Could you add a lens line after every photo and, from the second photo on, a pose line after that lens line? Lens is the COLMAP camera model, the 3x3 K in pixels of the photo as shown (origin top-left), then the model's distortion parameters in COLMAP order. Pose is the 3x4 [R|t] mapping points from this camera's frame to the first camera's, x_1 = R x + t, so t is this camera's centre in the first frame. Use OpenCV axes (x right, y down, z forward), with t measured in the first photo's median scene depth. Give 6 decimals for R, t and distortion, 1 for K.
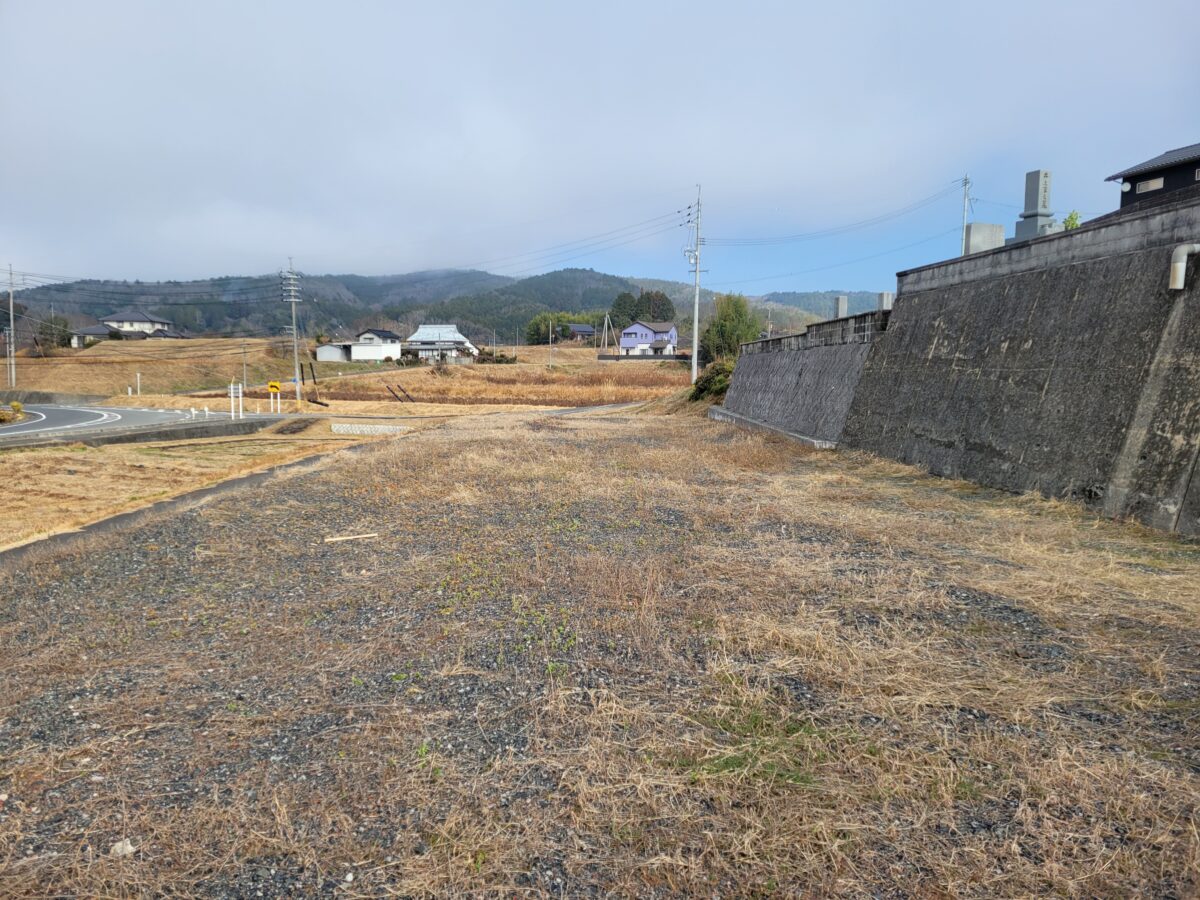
lens RADIAL K [[891.3, 0, 576.3], [0, 891.3, 430.0], [0, 0, 1]] dist [0.078040, -0.058880]
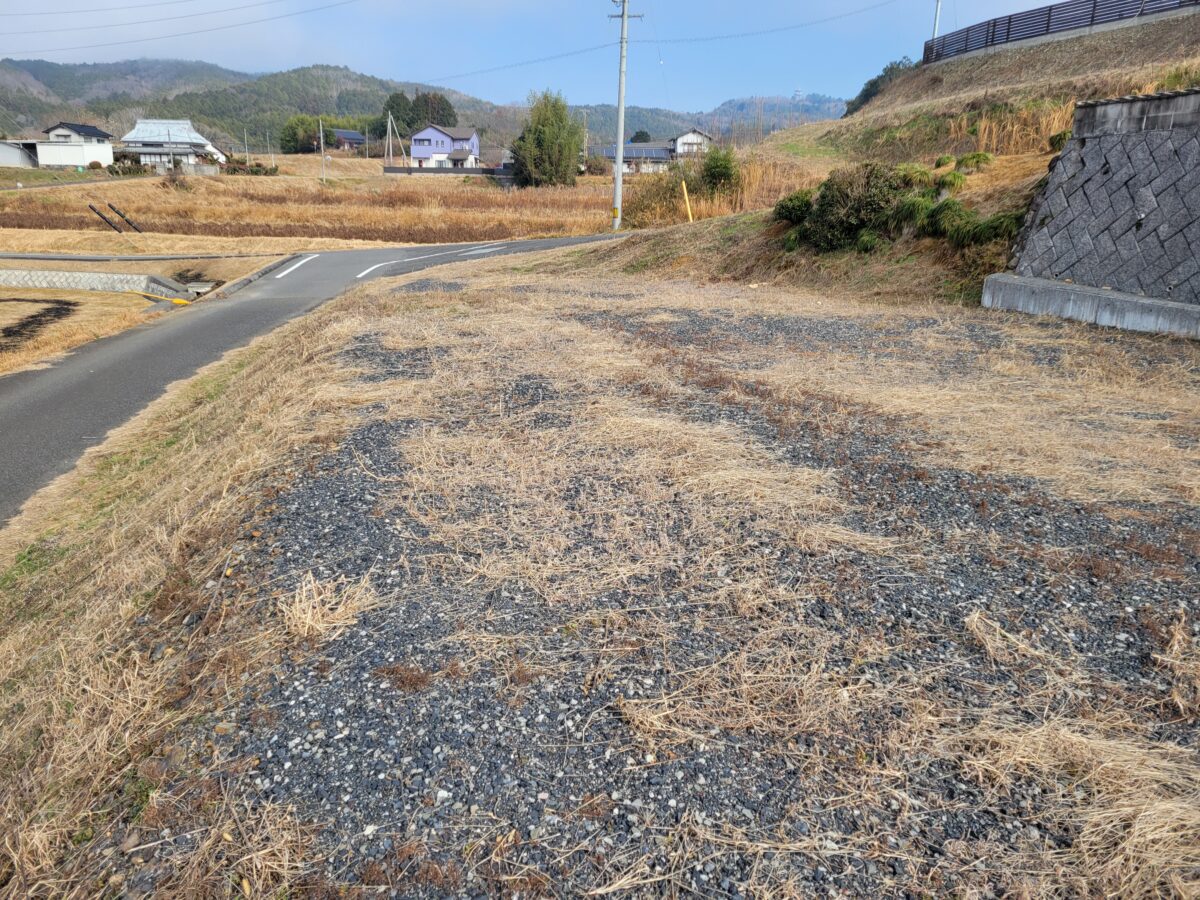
lens RADIAL K [[891.3, 0, 576.3], [0, 891.3, 430.0], [0, 0, 1]] dist [0.078040, -0.058880]
pose [[0.967003, -0.059160, 0.247800, -0.024731], [0.009756, 0.980550, 0.196025, -0.008242], [-0.254578, -0.187140, 0.948772, 0.140103]]
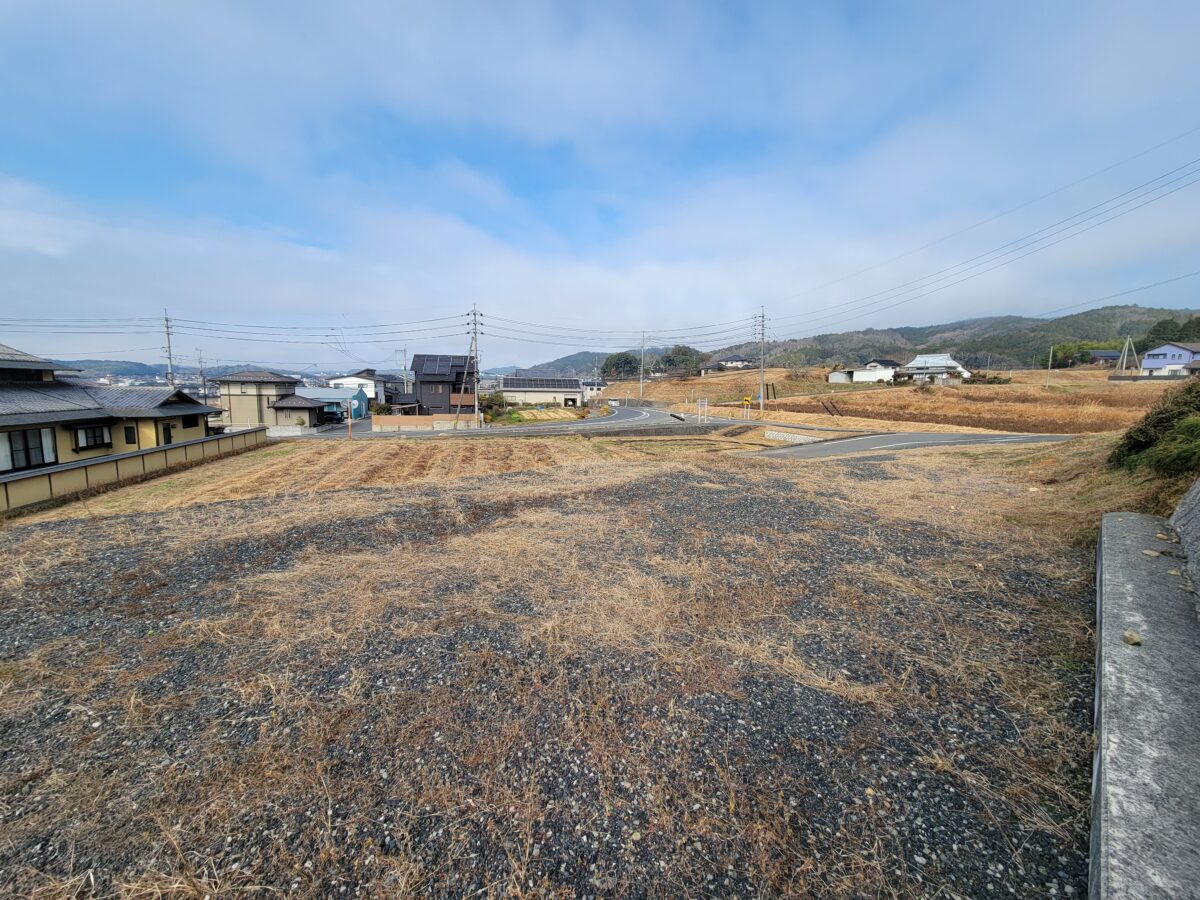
lens RADIAL K [[486.0, 0, 597.4], [0, 486.0, 445.0], [0, 0, 1]] dist [0.004902, -0.003710]
pose [[0.688351, 0.090061, -0.719765, 0.030701], [-0.054316, 0.995876, 0.072664, -0.011146], [0.723341, -0.010924, 0.690404, 0.157773]]
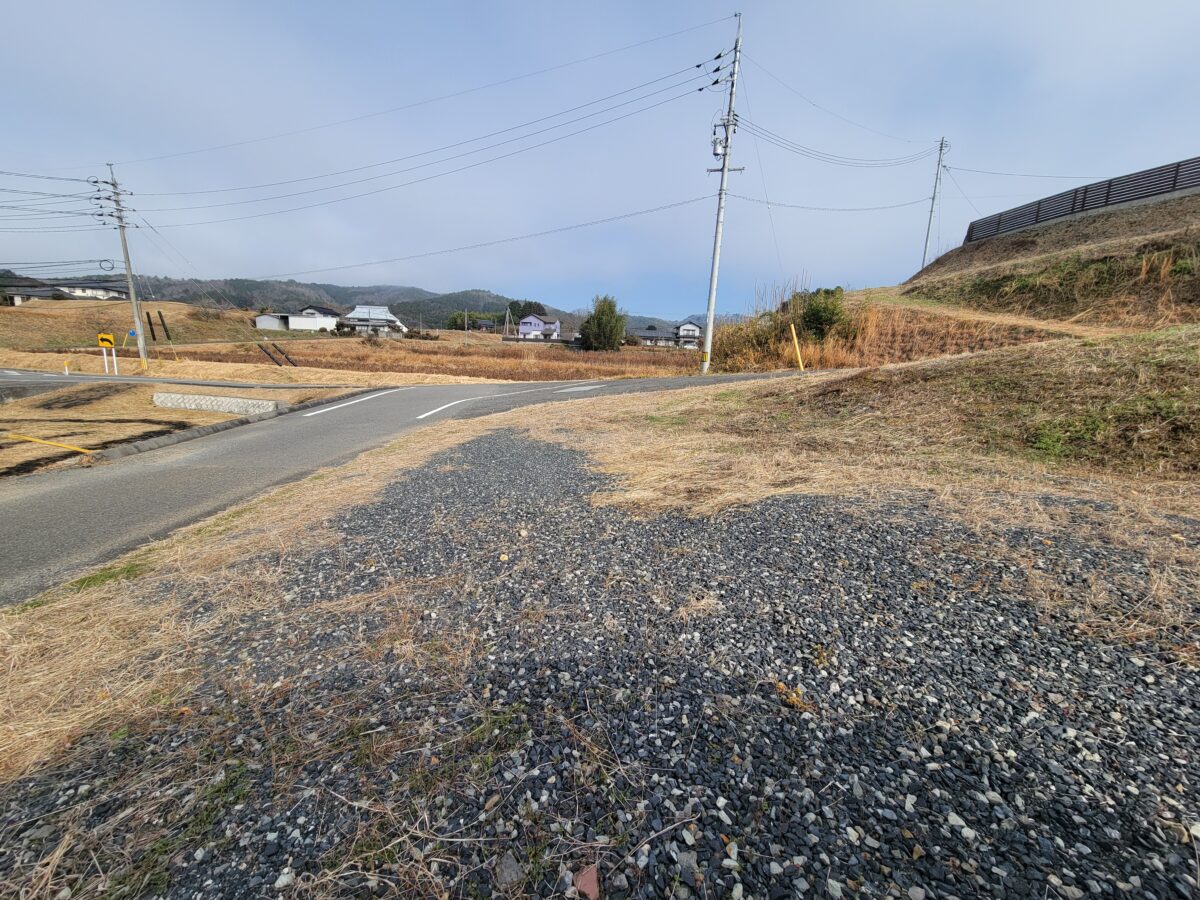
lens RADIAL K [[486.0, 0, 597.4], [0, 486.0, 445.0], [0, 0, 1]] dist [0.004902, -0.003710]
pose [[0.971227, -0.002156, 0.238144, -0.012311], [-0.024933, 0.993543, 0.110681, -0.008049], [-0.236846, -0.113434, 0.964903, 0.252494]]
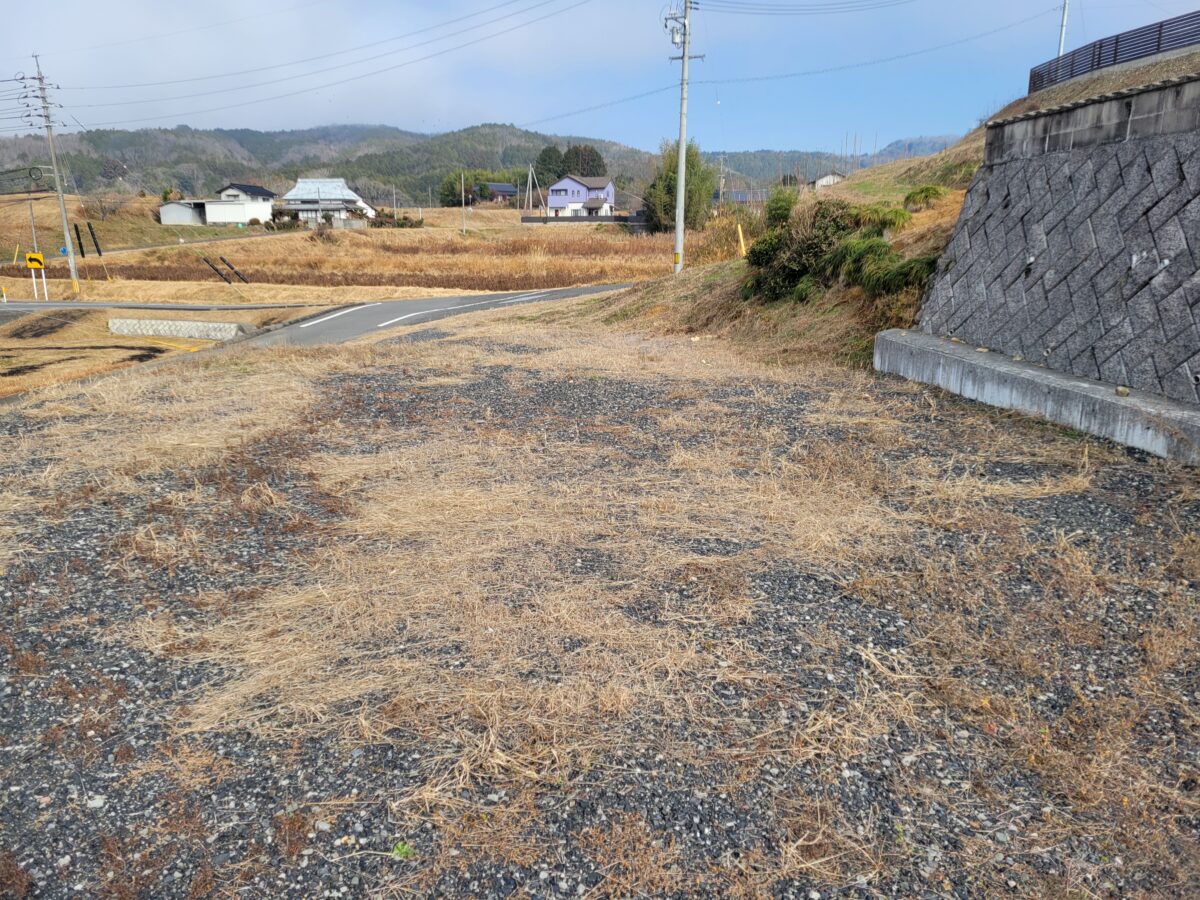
lens RADIAL K [[890.8, 0, 586.5], [0, 890.8, 428.8], [0, 0, 1]] dist [0.077004, -0.053875]
pose [[0.995500, -0.028167, 0.090482, 0.003607], [0.014825, 0.989339, 0.144872, -0.008413], [-0.093598, -0.142878, 0.985305, 0.145493]]
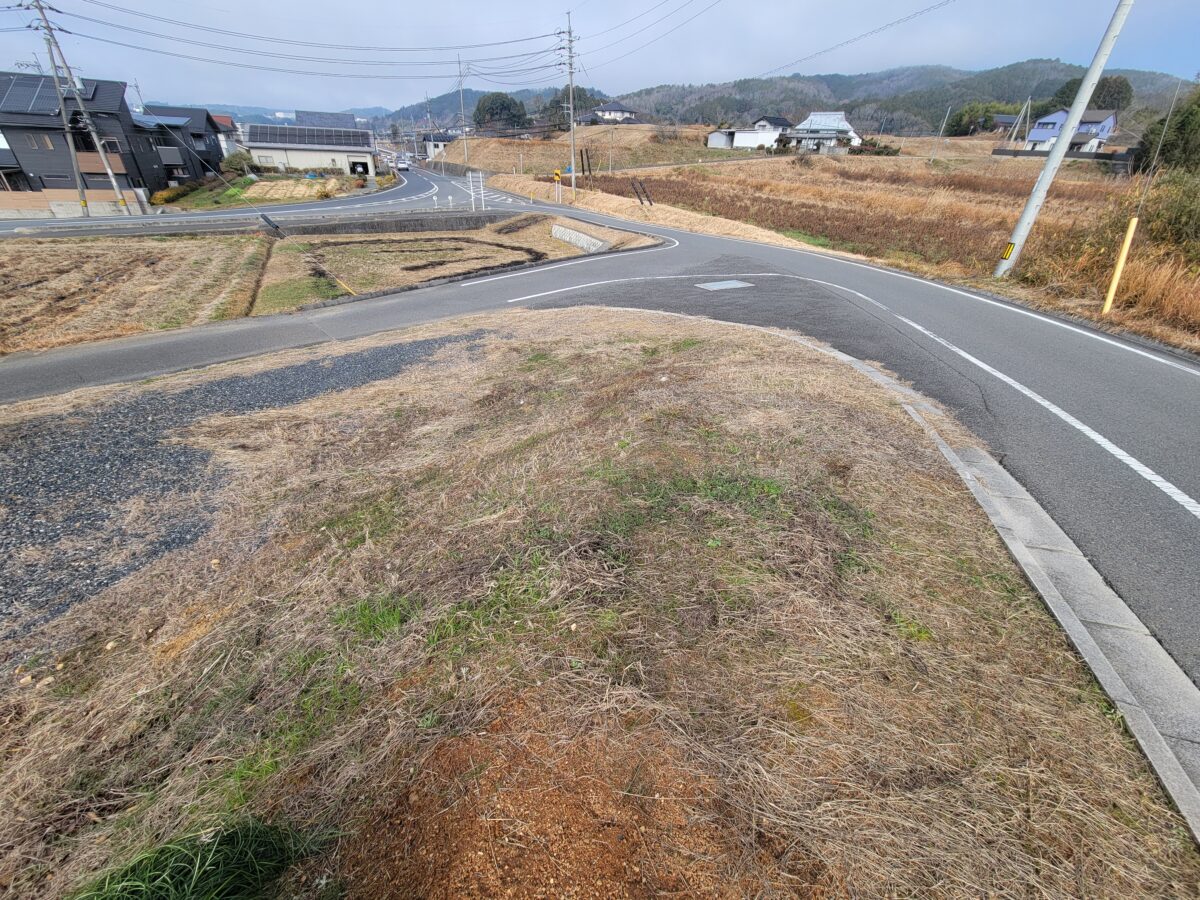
lens RADIAL K [[486.0, 0, 597.4], [0, 486.0, 445.0], [0, 0, 1]] dist [0.004902, -0.003710]
pose [[0.806261, 0.333048, -0.488899, 0.044430], [-0.073213, 0.876282, 0.476203, -0.023904], [0.587012, -0.348150, 0.730896, 0.262255]]
